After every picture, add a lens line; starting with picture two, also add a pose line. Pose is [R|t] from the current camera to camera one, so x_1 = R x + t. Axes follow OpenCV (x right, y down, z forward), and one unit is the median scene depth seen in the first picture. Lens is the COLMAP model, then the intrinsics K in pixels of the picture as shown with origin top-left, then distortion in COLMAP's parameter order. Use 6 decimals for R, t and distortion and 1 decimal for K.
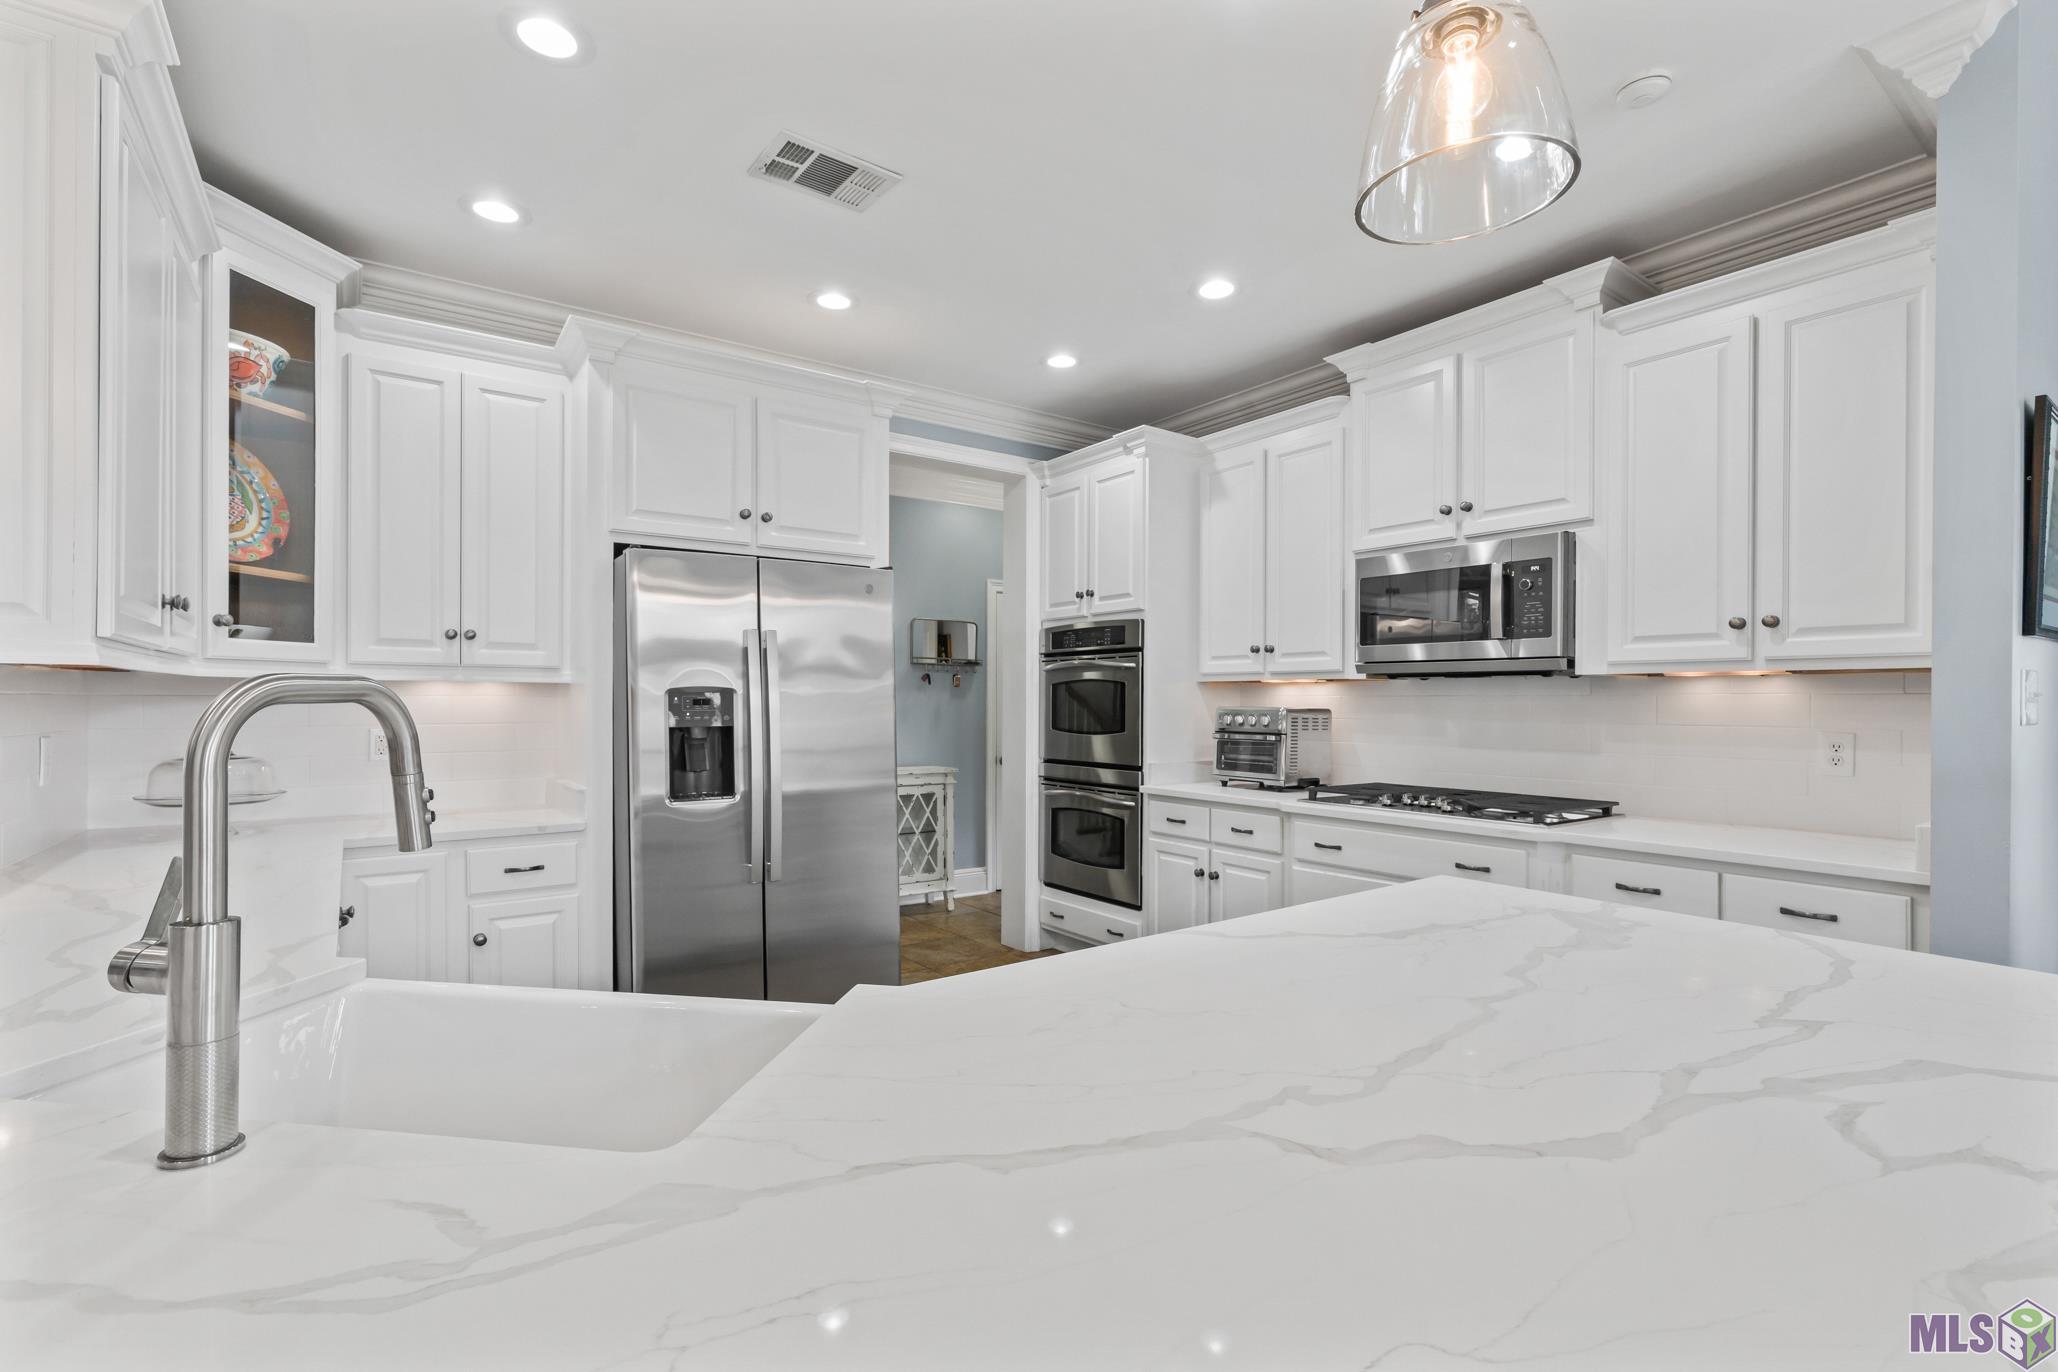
lens RADIAL K [[944.7, 0, 1027.0], [0, 944.7, 700.9], [0, 0, 1]] dist [-0.005753, 0.000454]
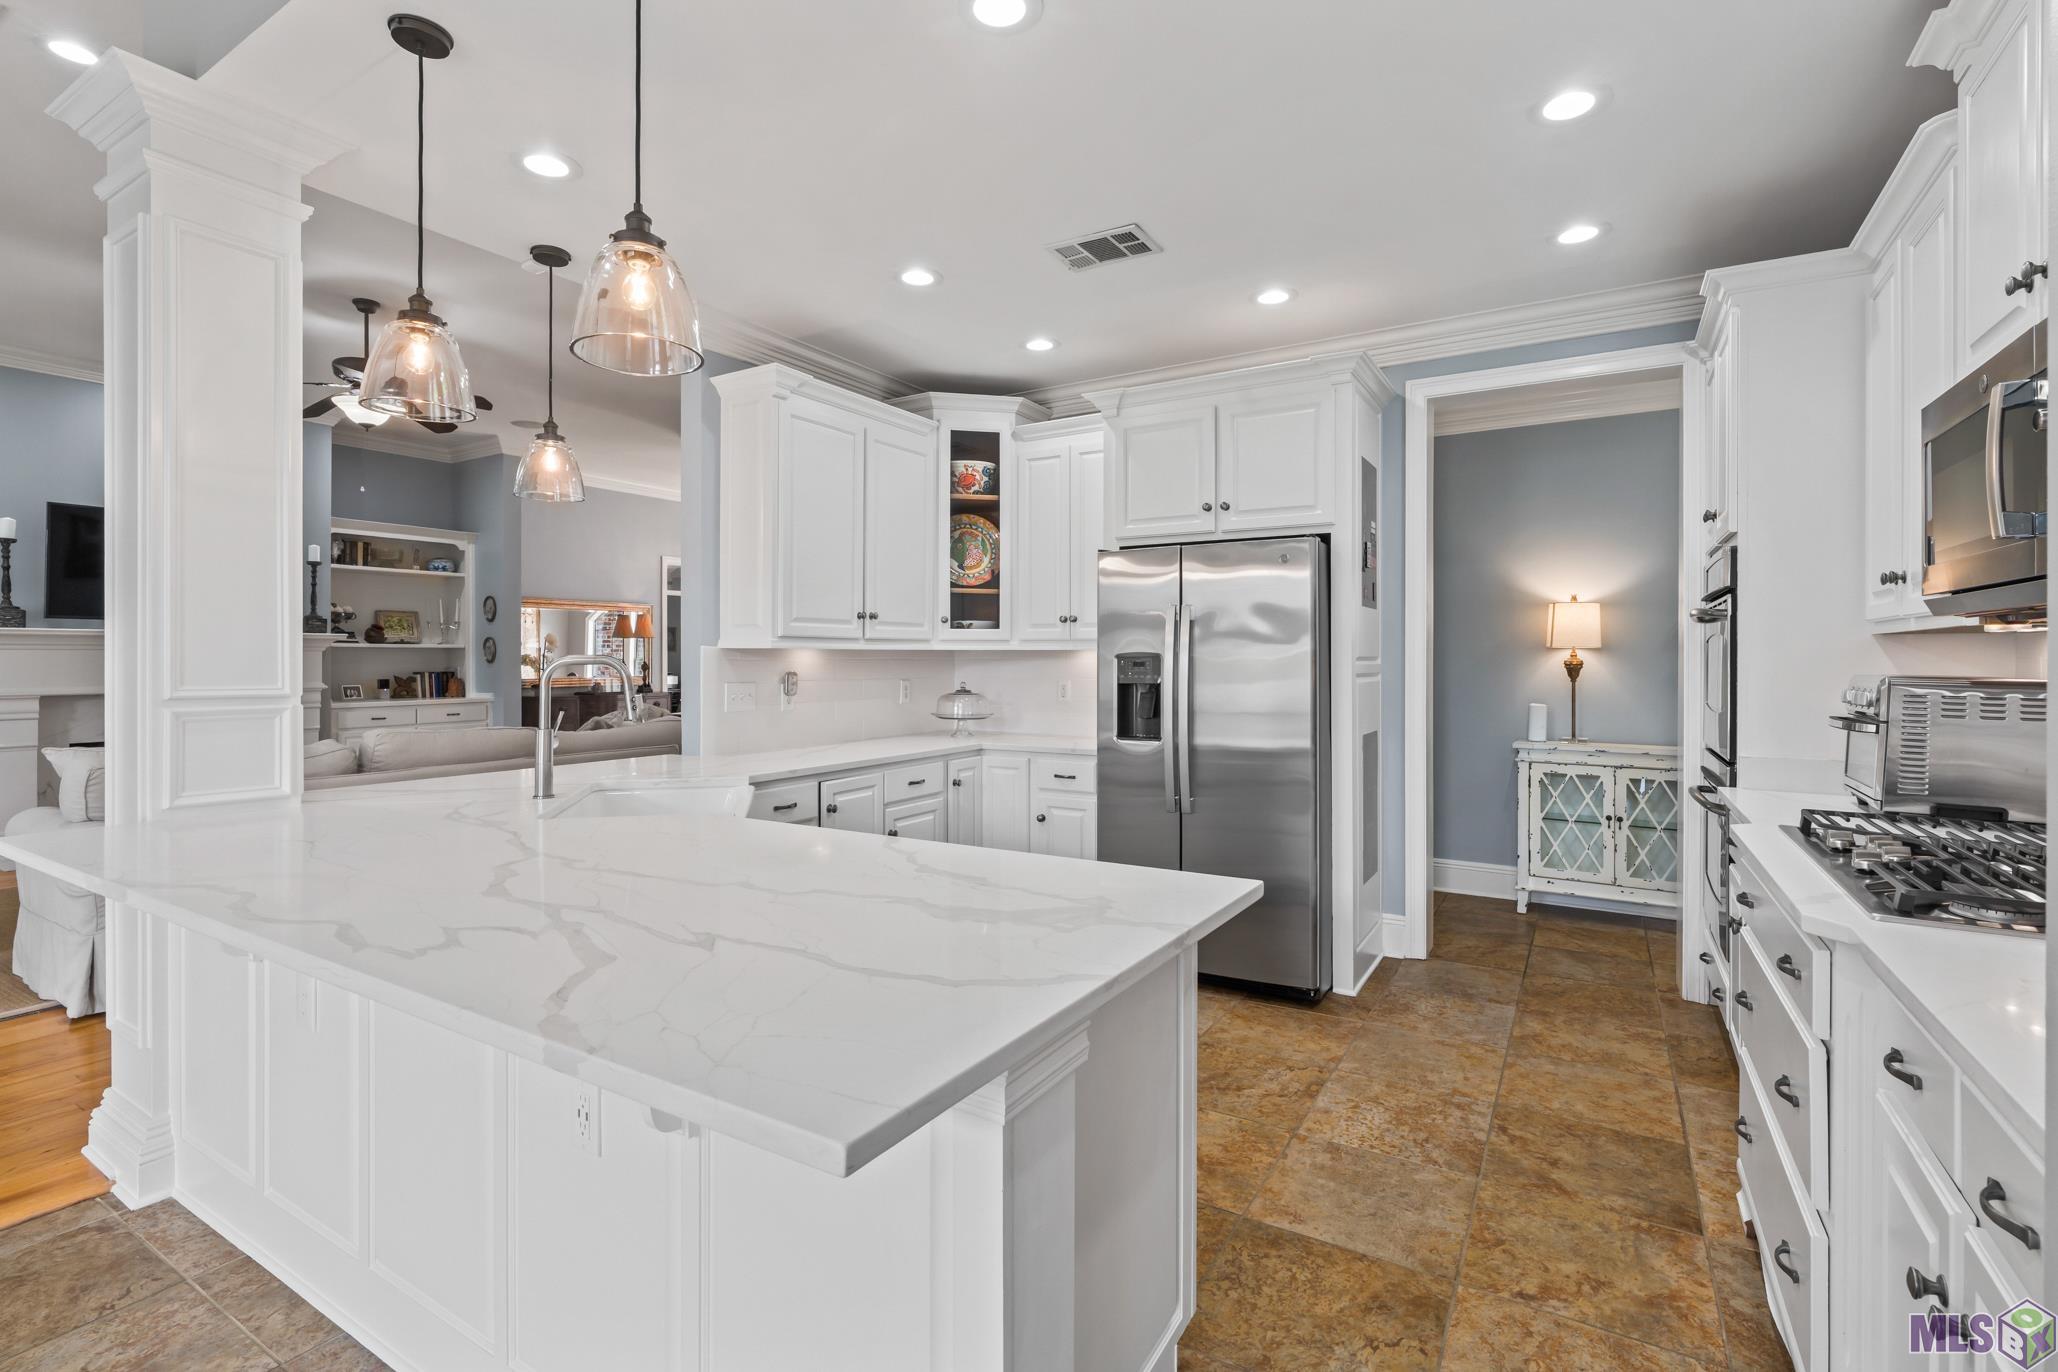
lens RADIAL K [[944.7, 0, 985.1], [0, 944.7, 656.5], [0, 0, 1]] dist [-0.005753, 0.000454]
pose [[0.354636, -0.002949, -0.935000, 0.782198], [0.000616, 0.999996, -0.002920, -0.006039], [0.935004, 0.000460, 0.354636, 0.343487]]
